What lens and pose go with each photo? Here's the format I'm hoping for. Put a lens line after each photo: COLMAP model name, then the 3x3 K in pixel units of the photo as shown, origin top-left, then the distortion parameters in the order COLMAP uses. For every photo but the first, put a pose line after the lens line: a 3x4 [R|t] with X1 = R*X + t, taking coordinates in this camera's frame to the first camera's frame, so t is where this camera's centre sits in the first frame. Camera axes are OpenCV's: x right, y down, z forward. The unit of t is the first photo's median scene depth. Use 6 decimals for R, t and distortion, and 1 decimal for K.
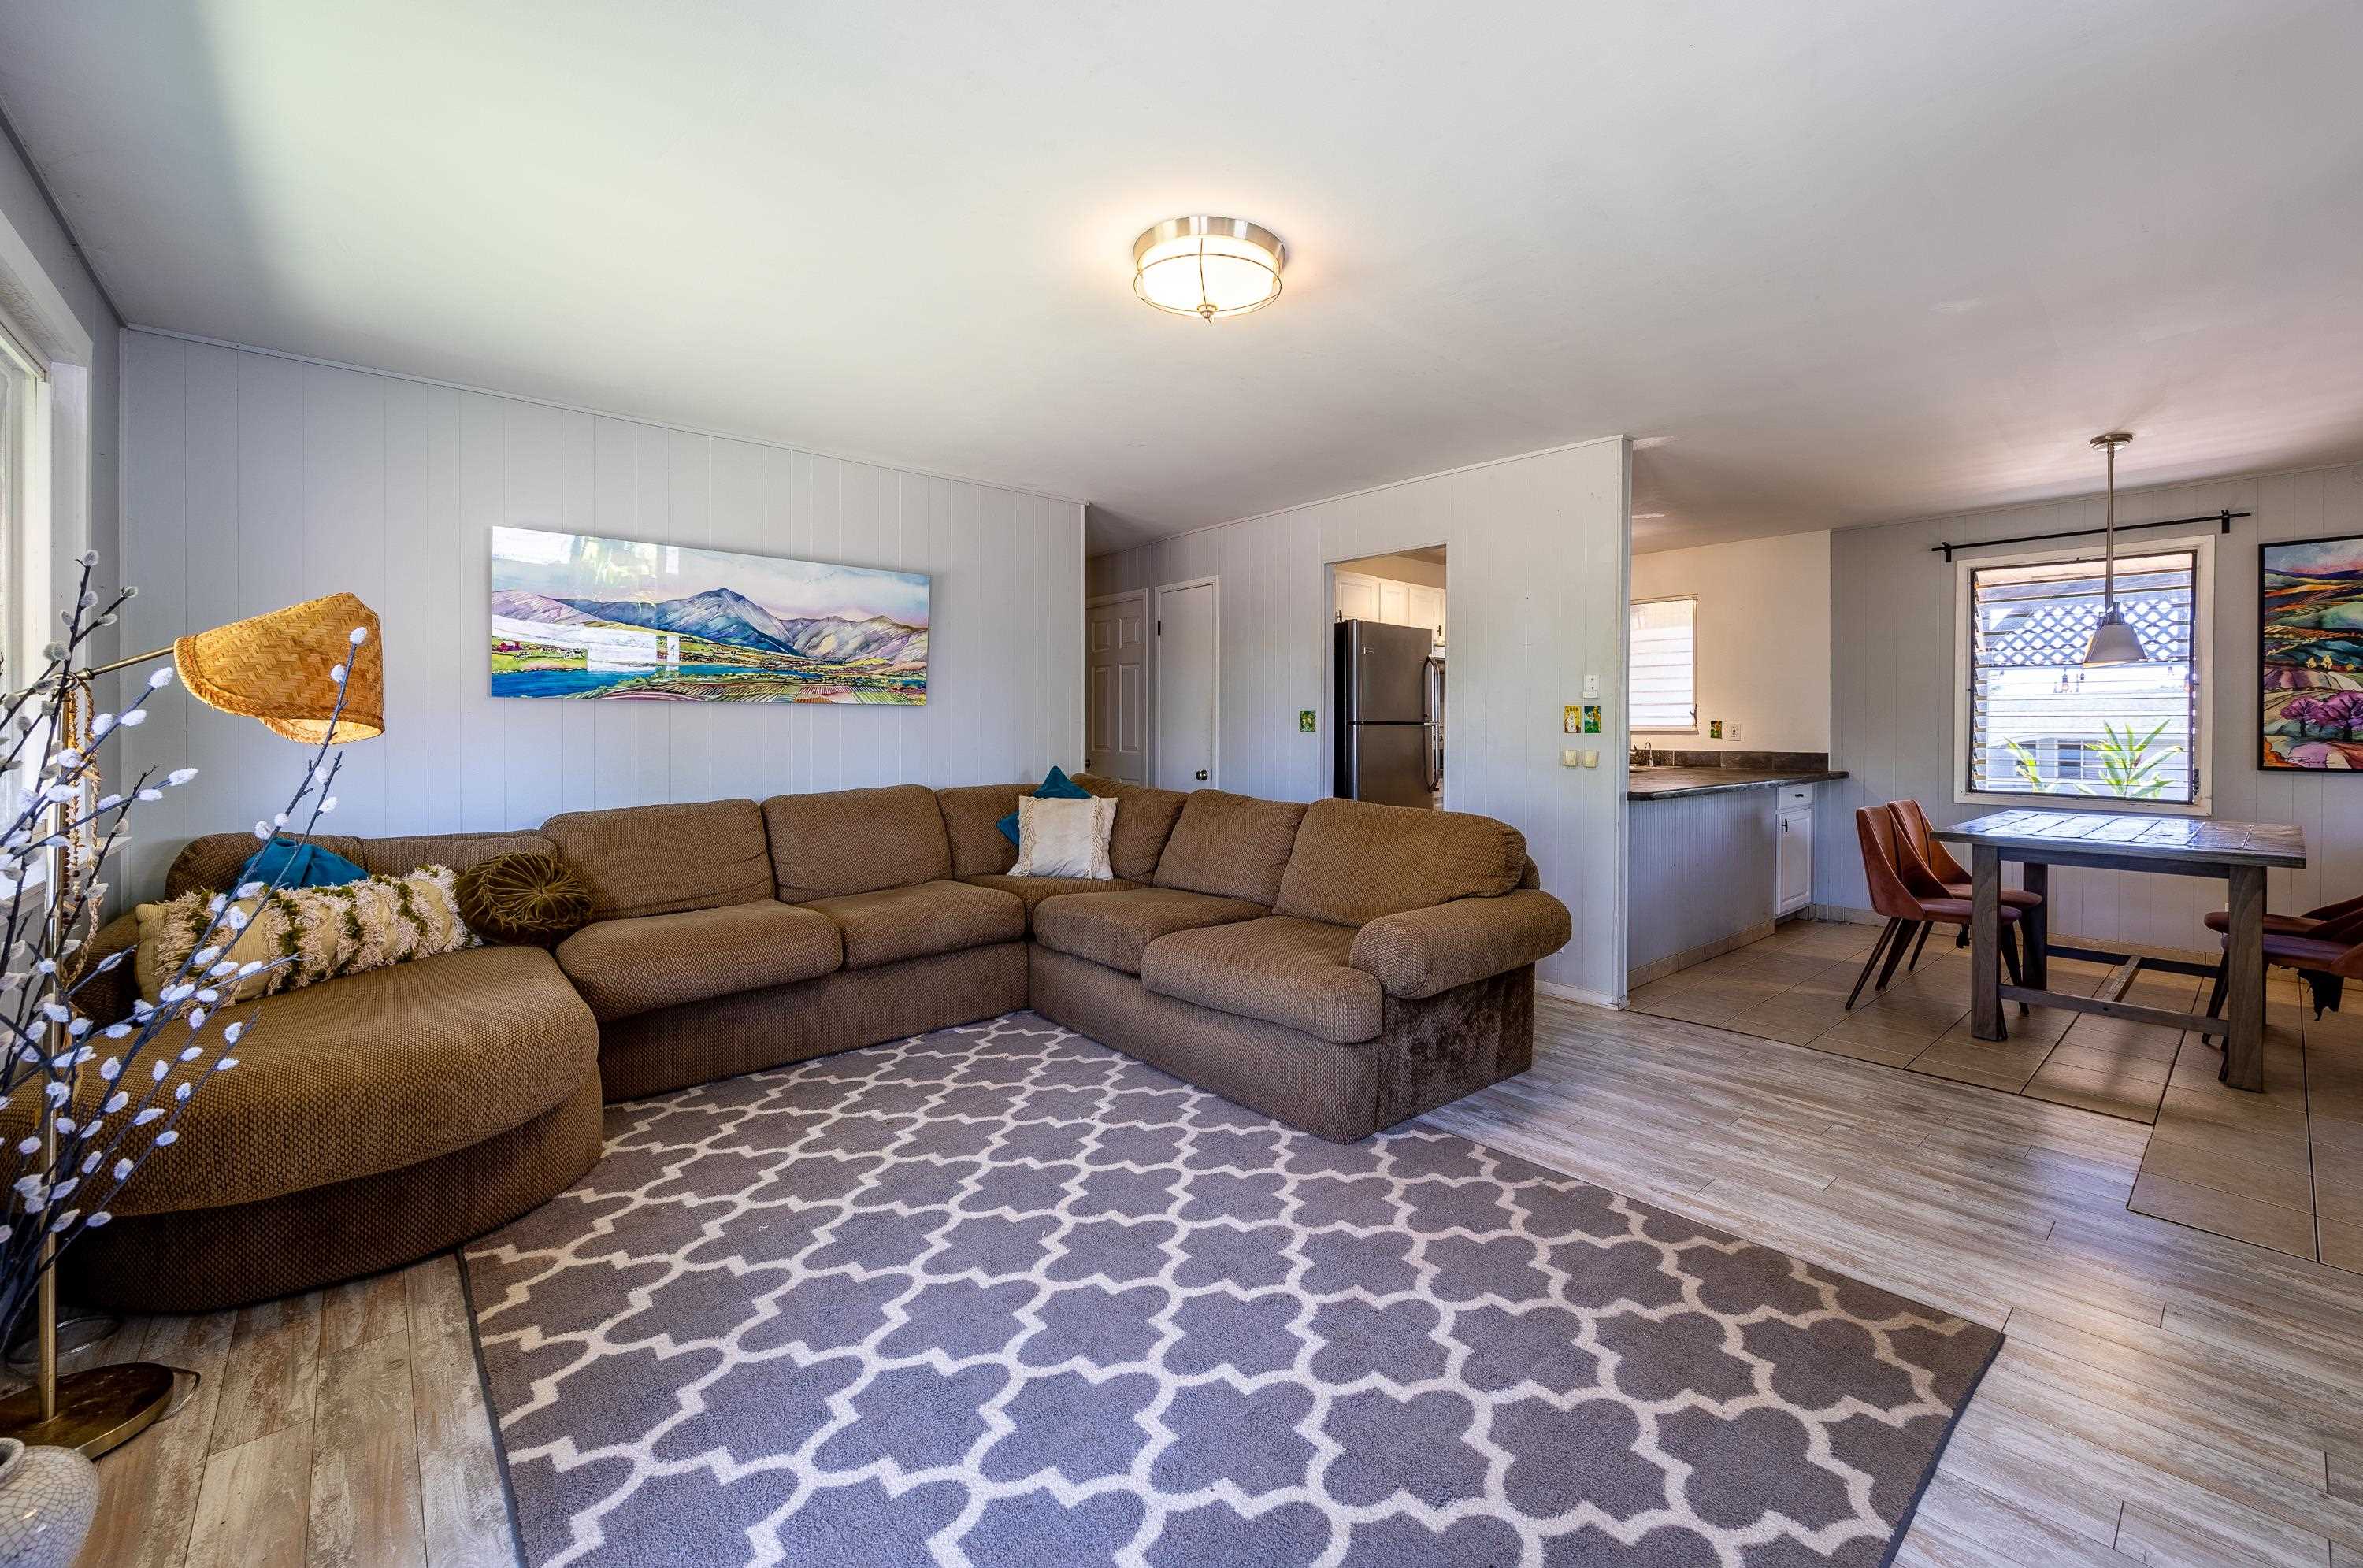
lens RADIAL K [[958.5, 0, 1219.7], [0, 958.5, 729.2], [0, 0, 1]] dist [-0.000139, -0.000072]
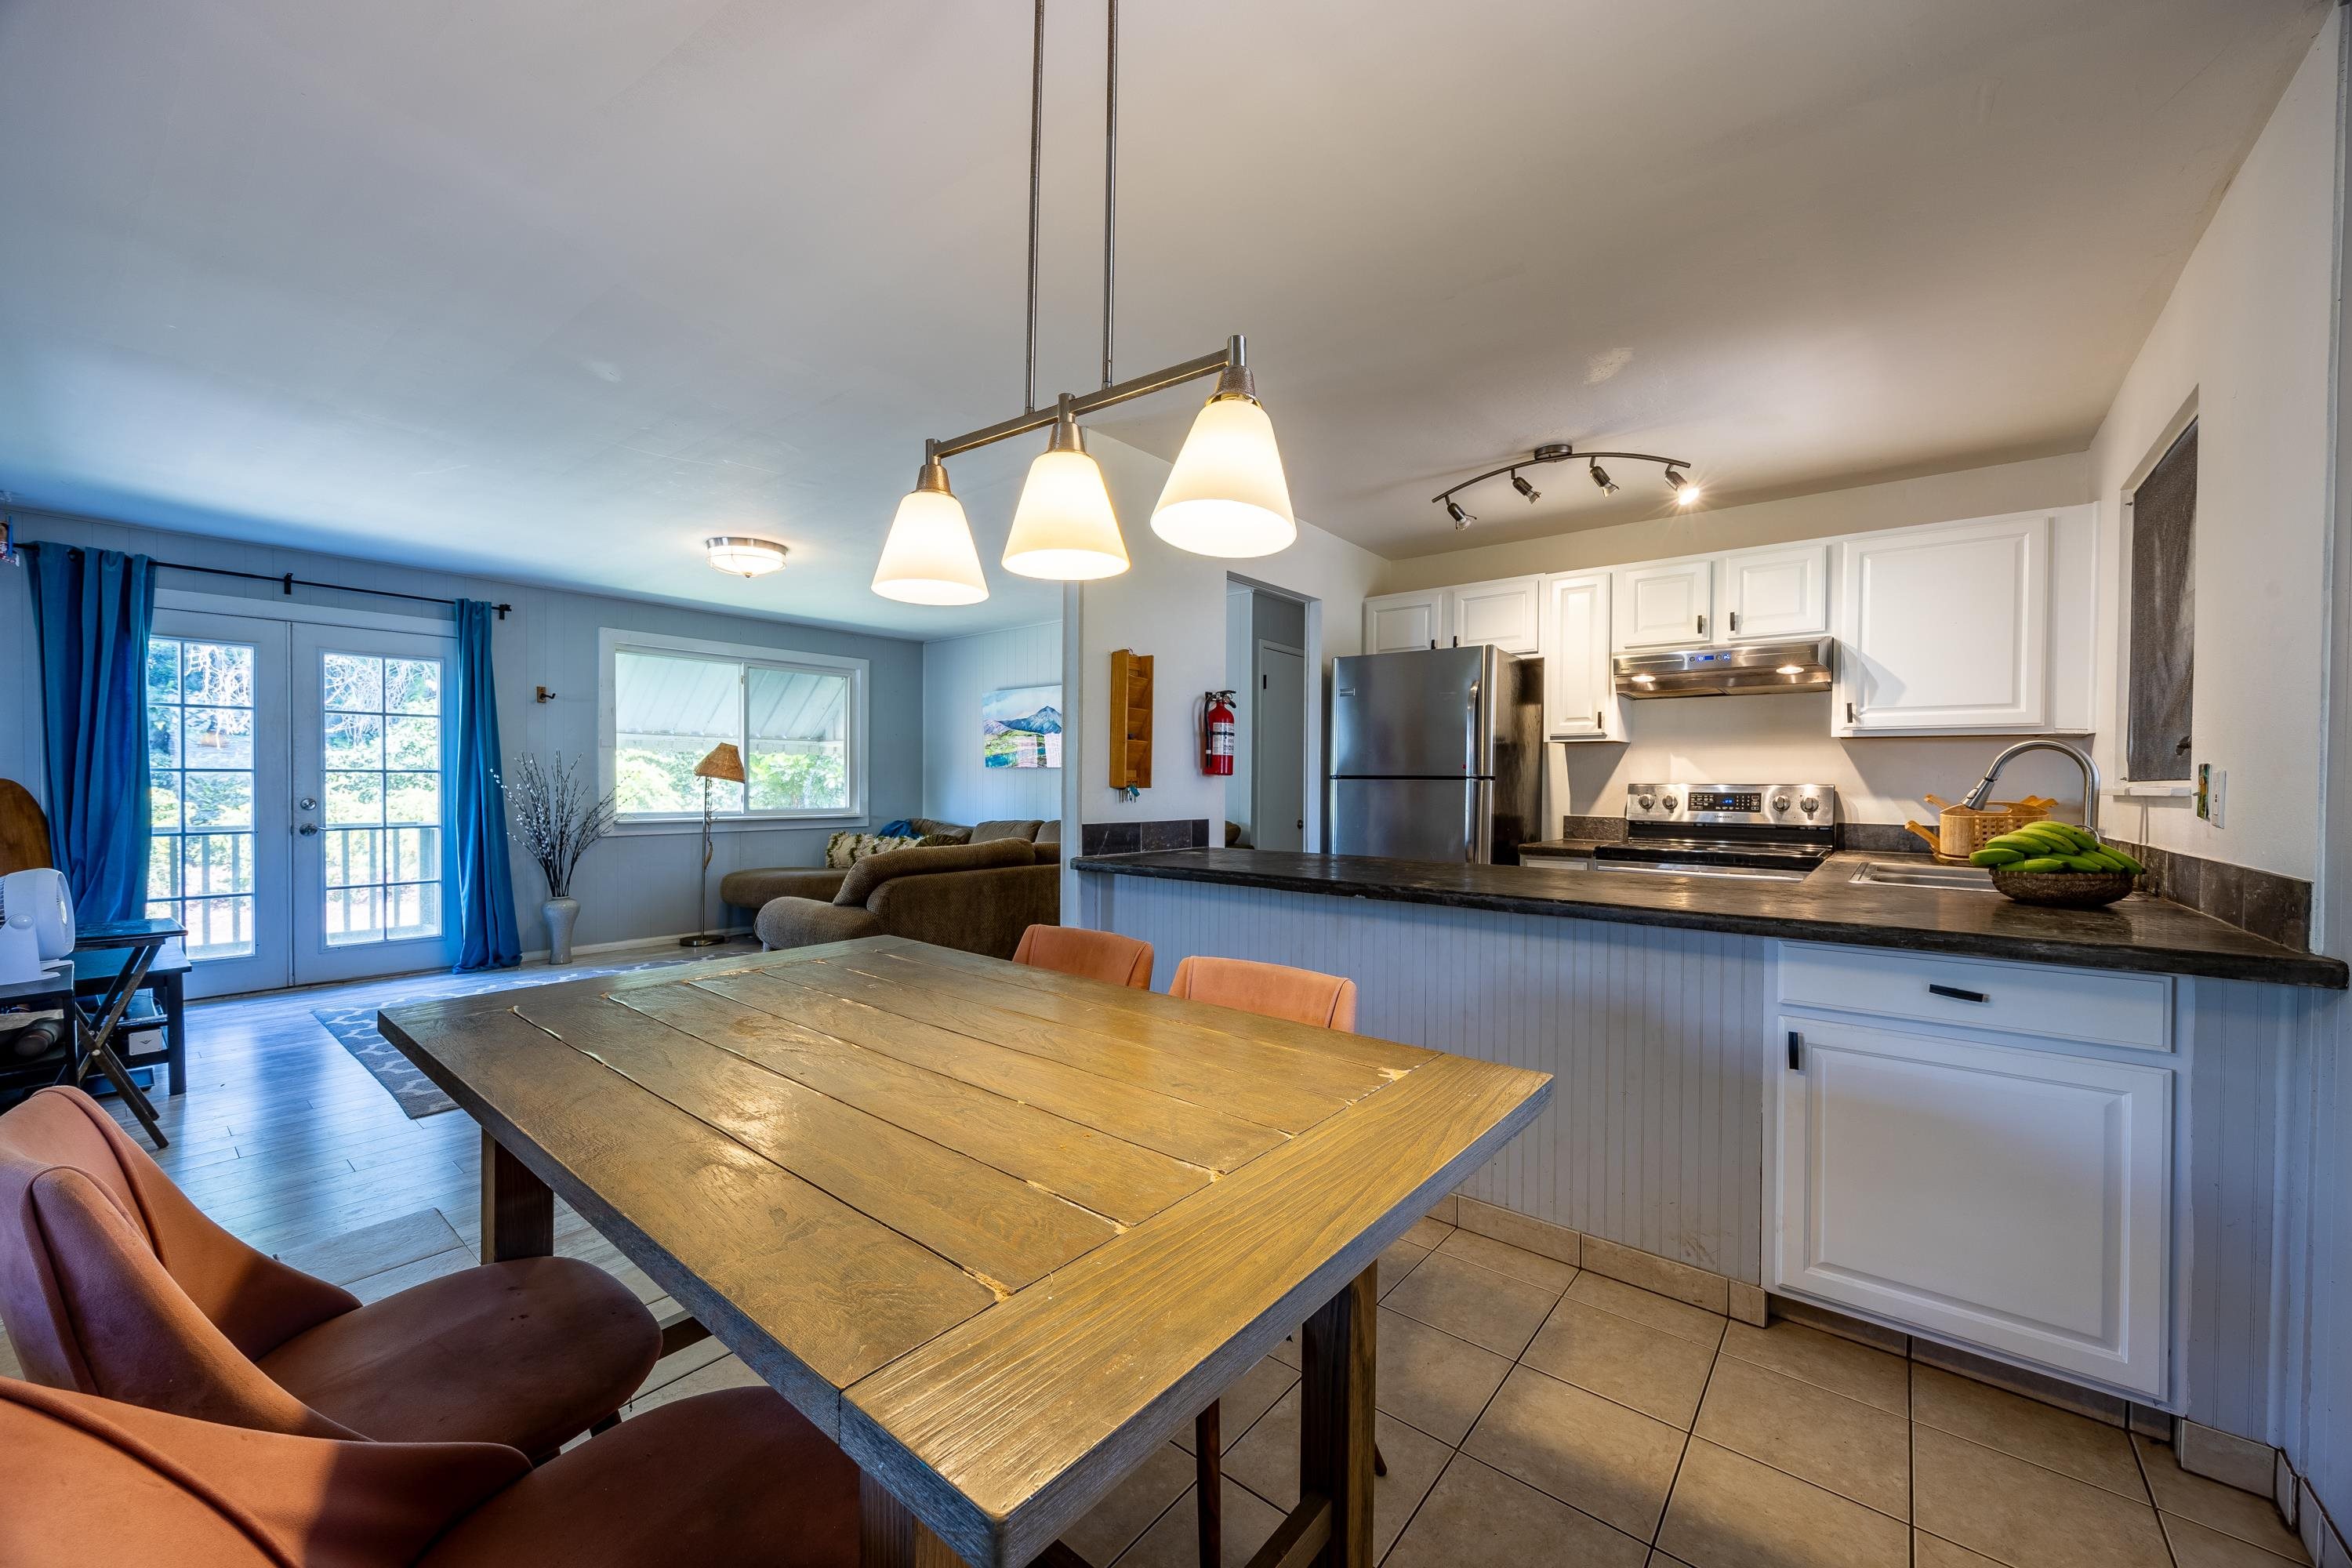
lens RADIAL K [[897.7, 0, 1176.0], [0, 897.7, 784.0], [0, 0, 1]] dist [0.000077, -0.000228]
pose [[0.150603, -0.000182, -0.988594, 1.125394], [-0.010312, 0.999945, -0.001755, 0.002928], [0.988541, 0.010459, 0.150593, 0.903341]]
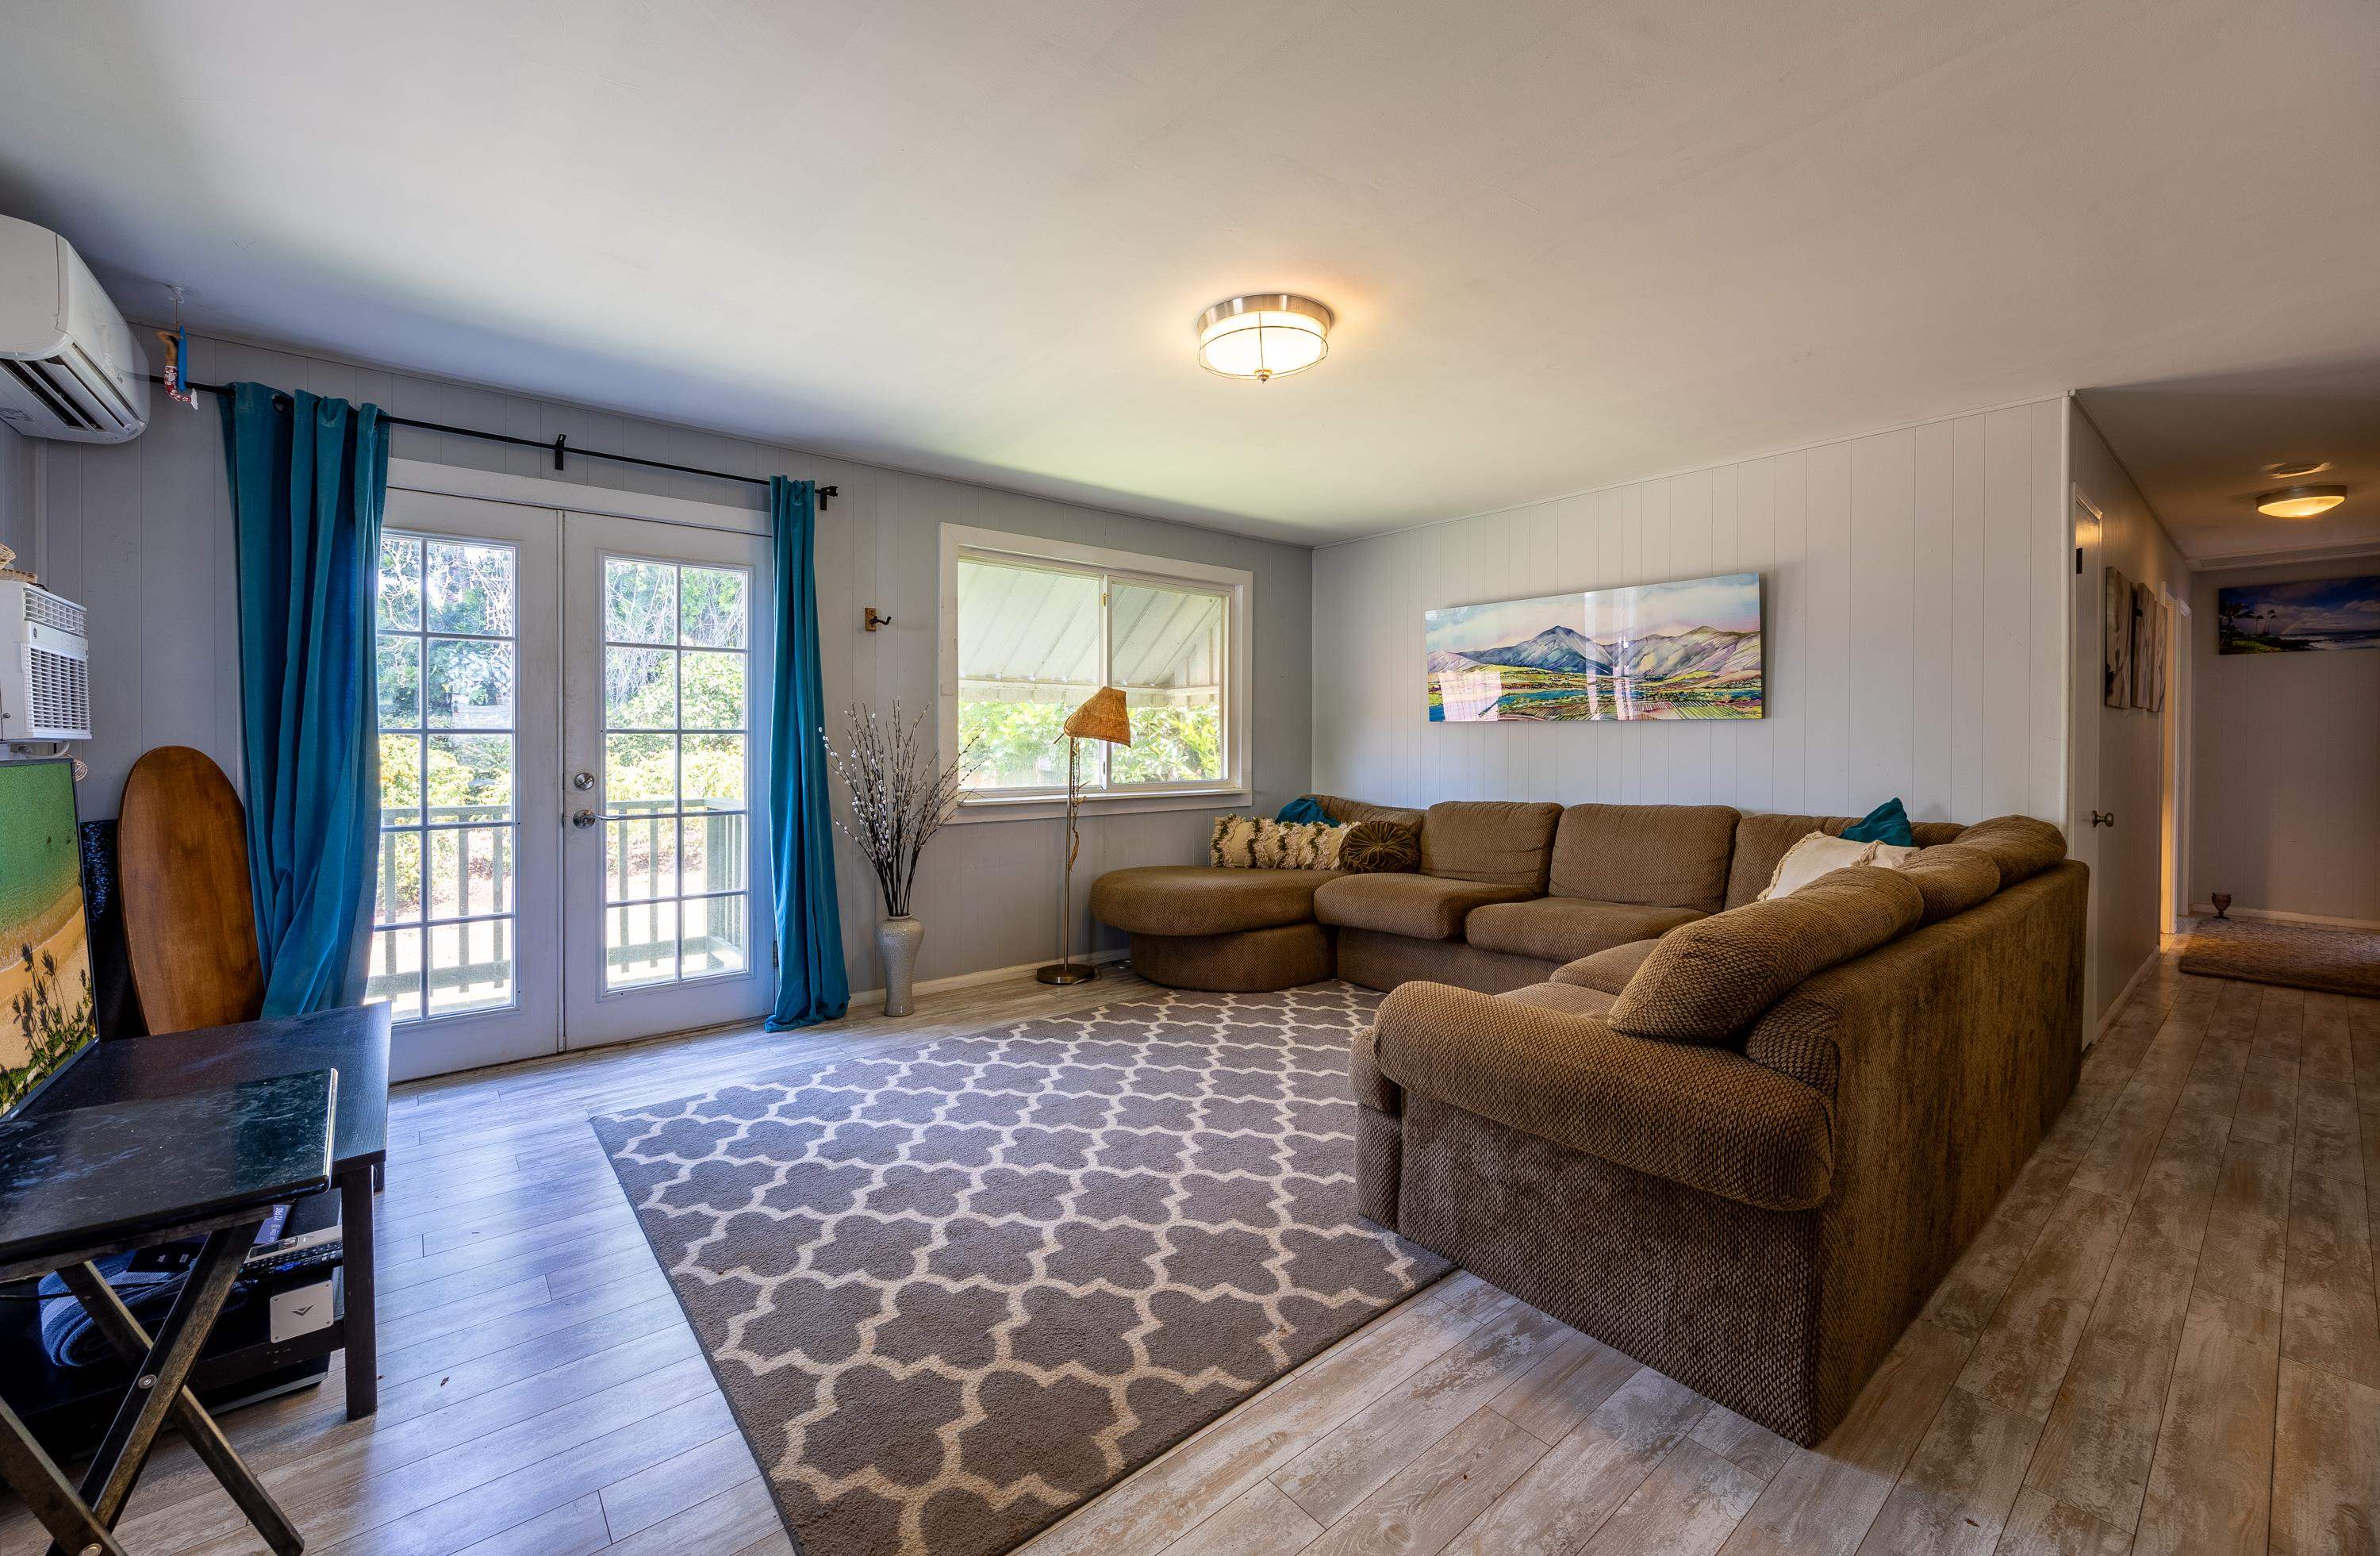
lens RADIAL K [[940.2, 0, 1172.2], [0, 940.2, 732.5], [0, 0, 1]] dist [0.000668, 0.000062]
pose [[-0.046145, -0.008925, -0.998895, 0.615910], [-0.007447, 0.999935, -0.008590, -0.000778], [0.998907, 0.007042, -0.046209, 0.527209]]
